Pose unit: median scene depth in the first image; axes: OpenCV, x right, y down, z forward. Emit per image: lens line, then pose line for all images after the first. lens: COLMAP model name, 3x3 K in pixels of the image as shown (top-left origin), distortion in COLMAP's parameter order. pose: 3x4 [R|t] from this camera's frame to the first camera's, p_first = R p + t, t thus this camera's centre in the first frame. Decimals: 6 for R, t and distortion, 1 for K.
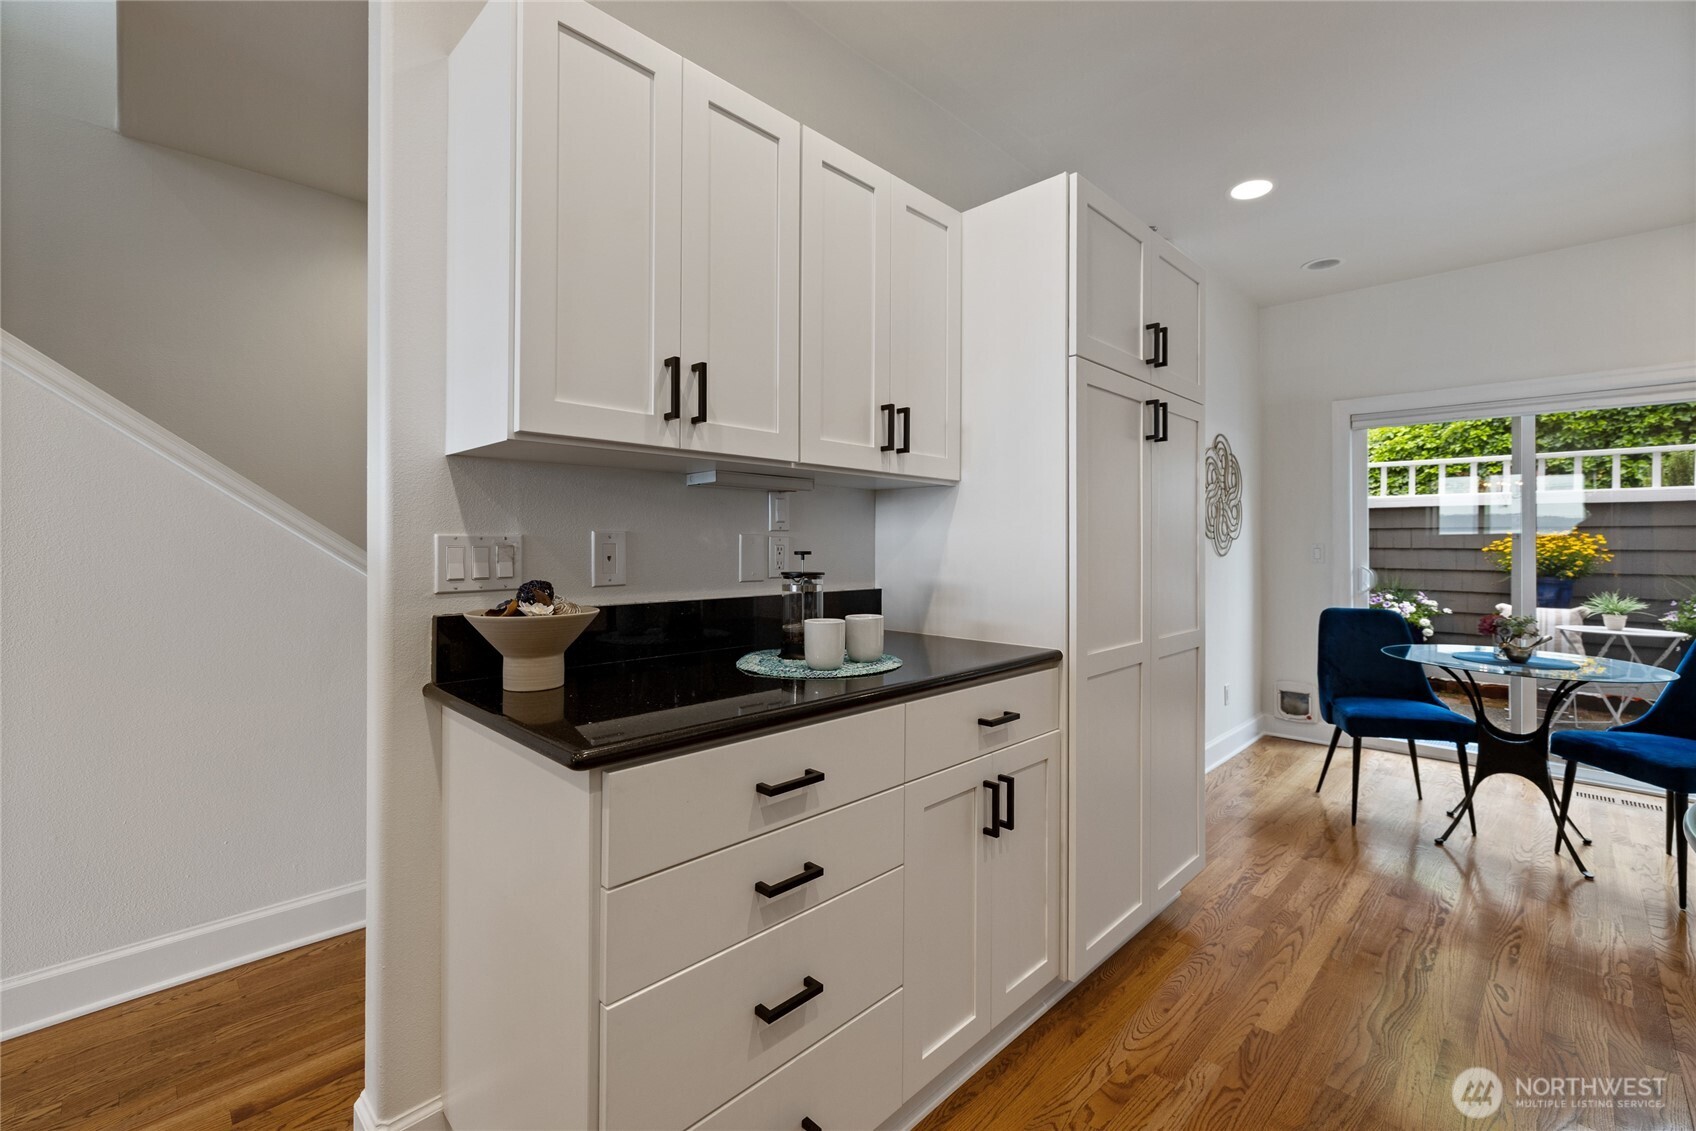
lens RADIAL K [[720.3, 0, 847.9], [0, 720.3, 535.1], [0, 0, 1]] dist [0.000874, 0.000856]
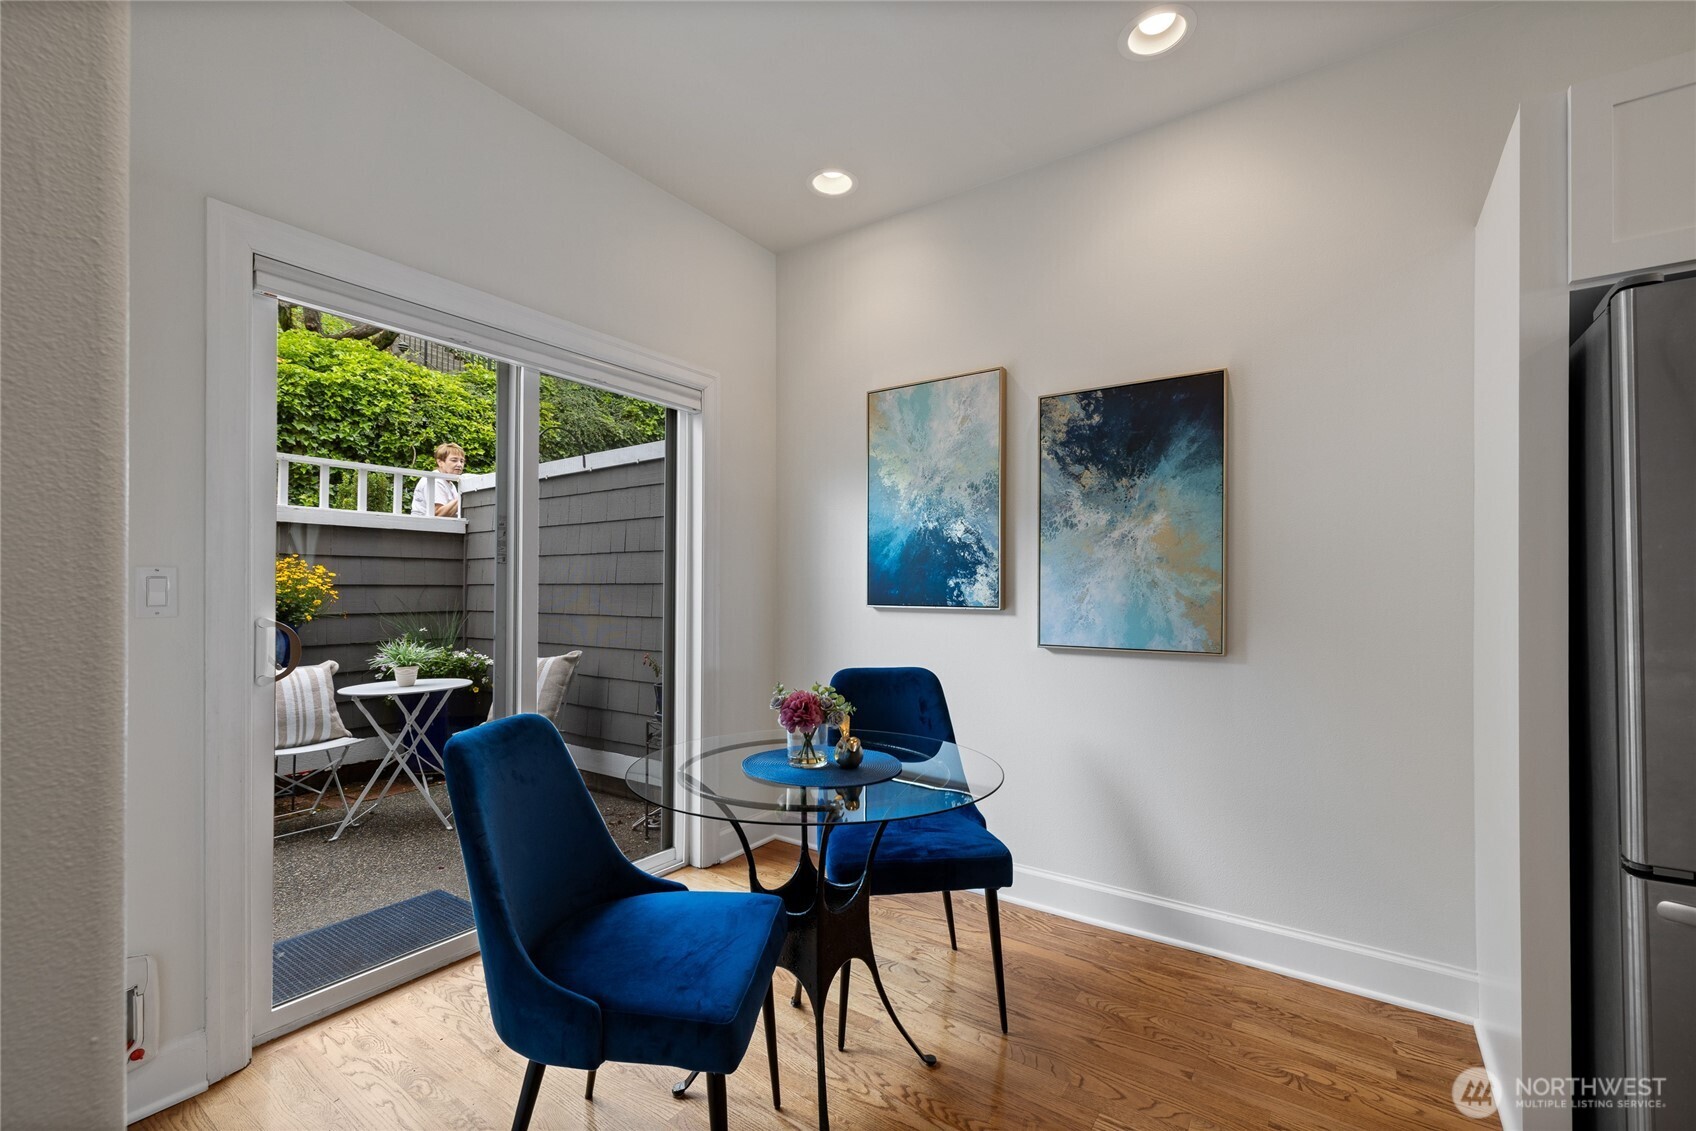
lens RADIAL K [[720.3, 0, 812.9], [0, 720.3, 601.9], [0, 0, 1]] dist [0.000874, 0.000856]
pose [[-0.150967, -0.026052, 0.988195, 0.190648], [-0.011428, 0.999632, 0.024607, 0.013572], [-0.988473, -0.007578, -0.151209, 0.584688]]
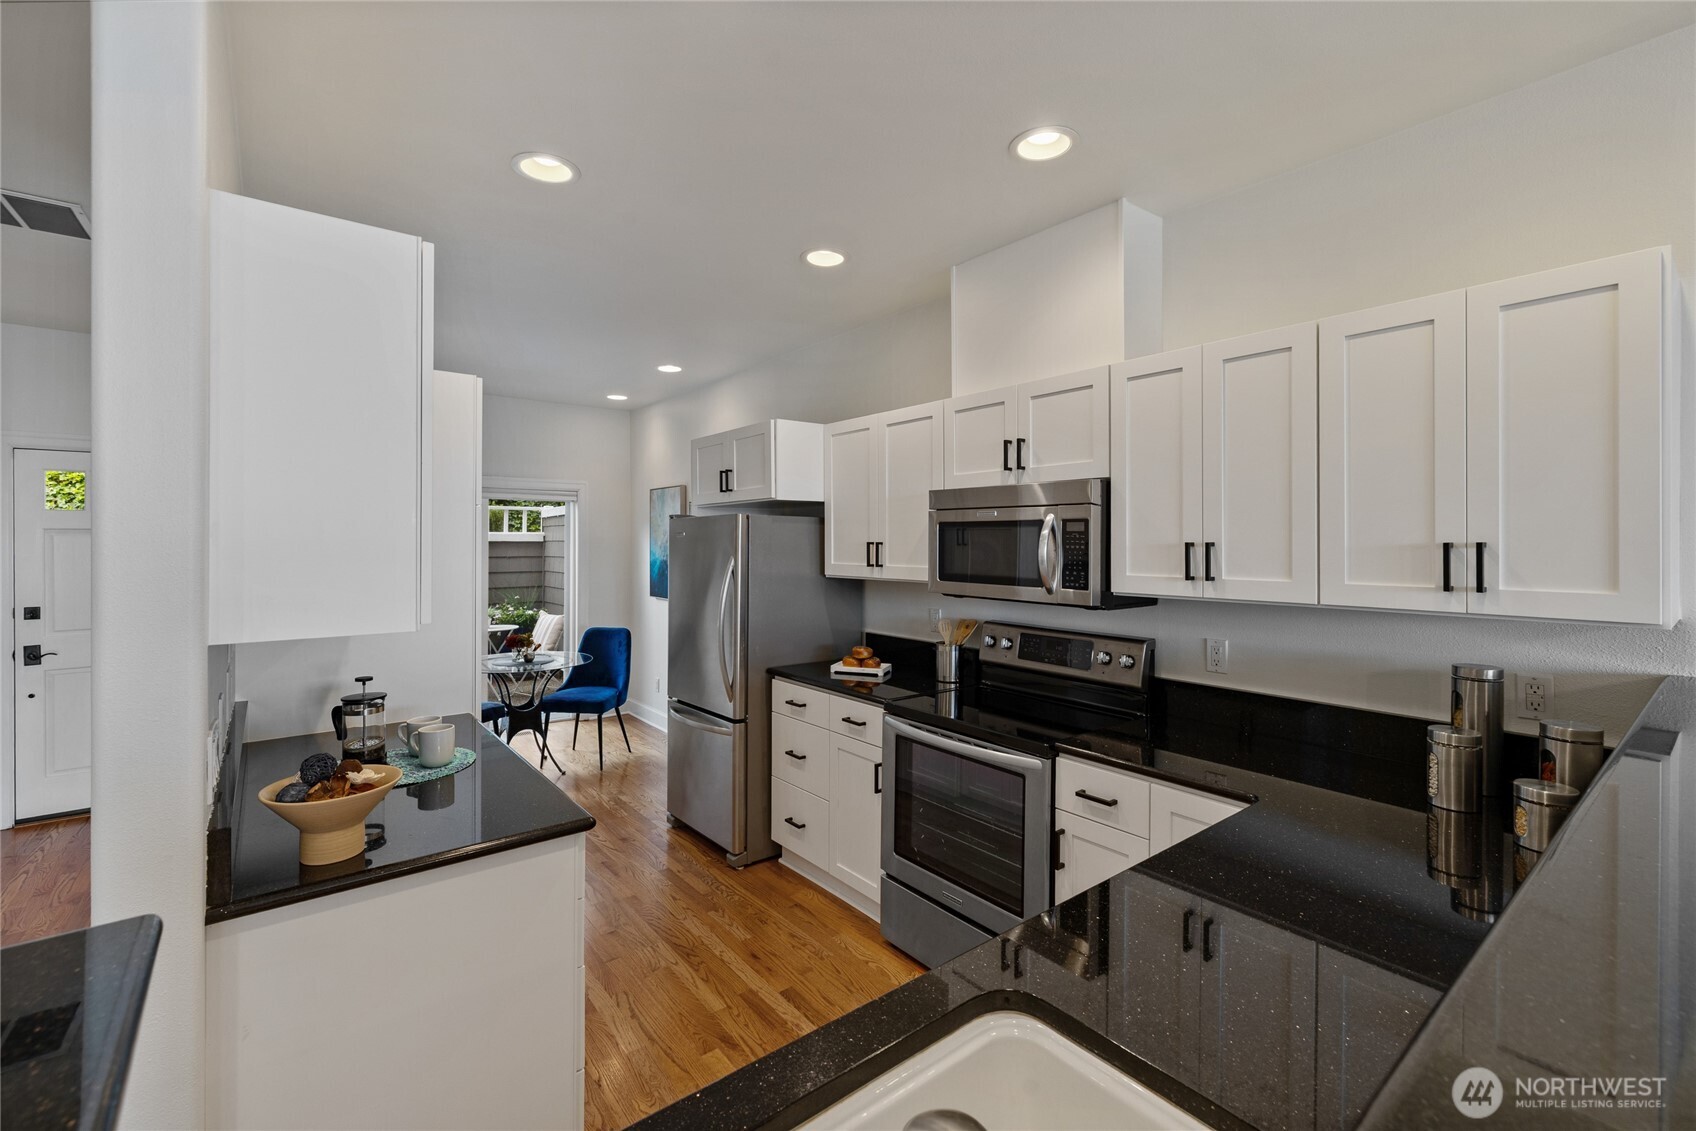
lens RADIAL K [[720.3, 0, 854.0], [0, 720.3, 535.1], [0, 0, 1]] dist [0.000874, 0.000856]
pose [[0.106085, 0.005667, 0.994341, -0.332951], [-0.009592, 0.999943, -0.004675, -0.057765], [-0.994311, -0.009042, 0.106134, 0.045403]]
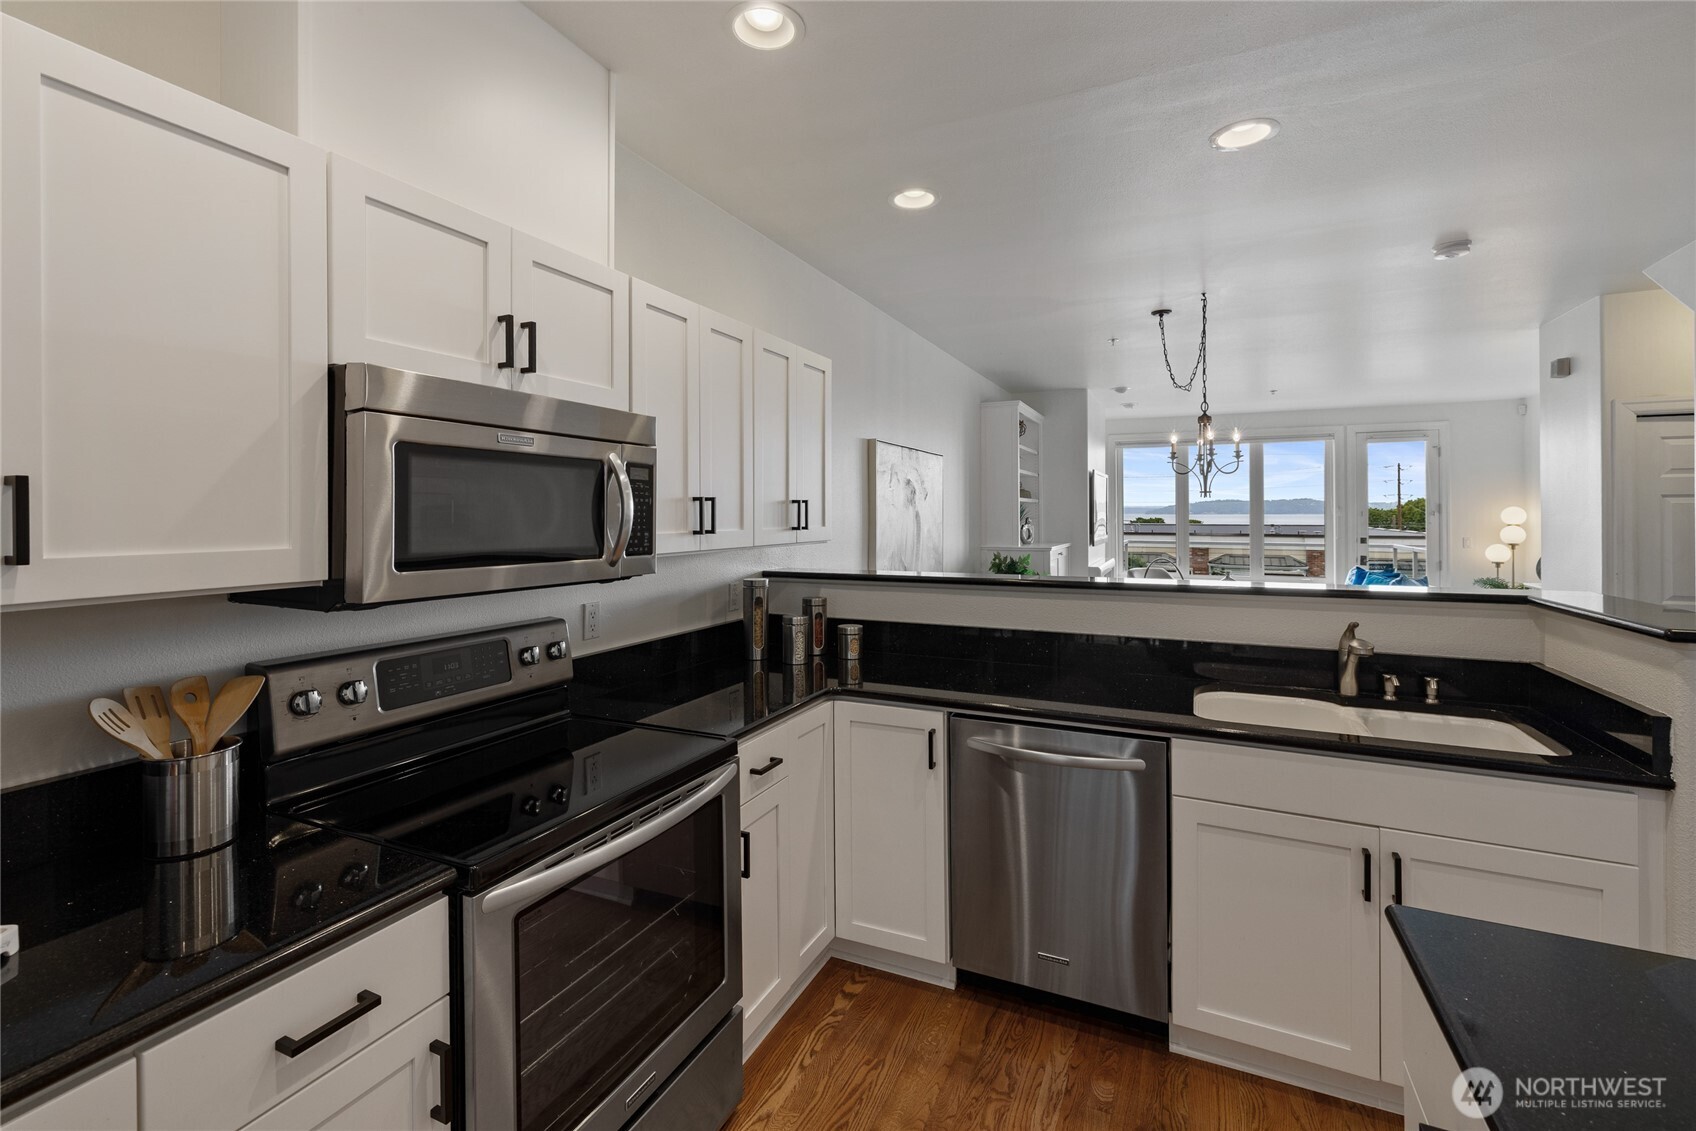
lens RADIAL K [[720.3, 0, 844.3], [0, 720.3, 511.1], [0, 0, 1]] dist [0.000874, 0.000856]
pose [[-0.945765, -0.007012, -0.324777, 0.132620], [-0.002281, 0.999886, -0.014945, -0.044155], [0.324844, -0.013394, -0.945673, 0.305547]]
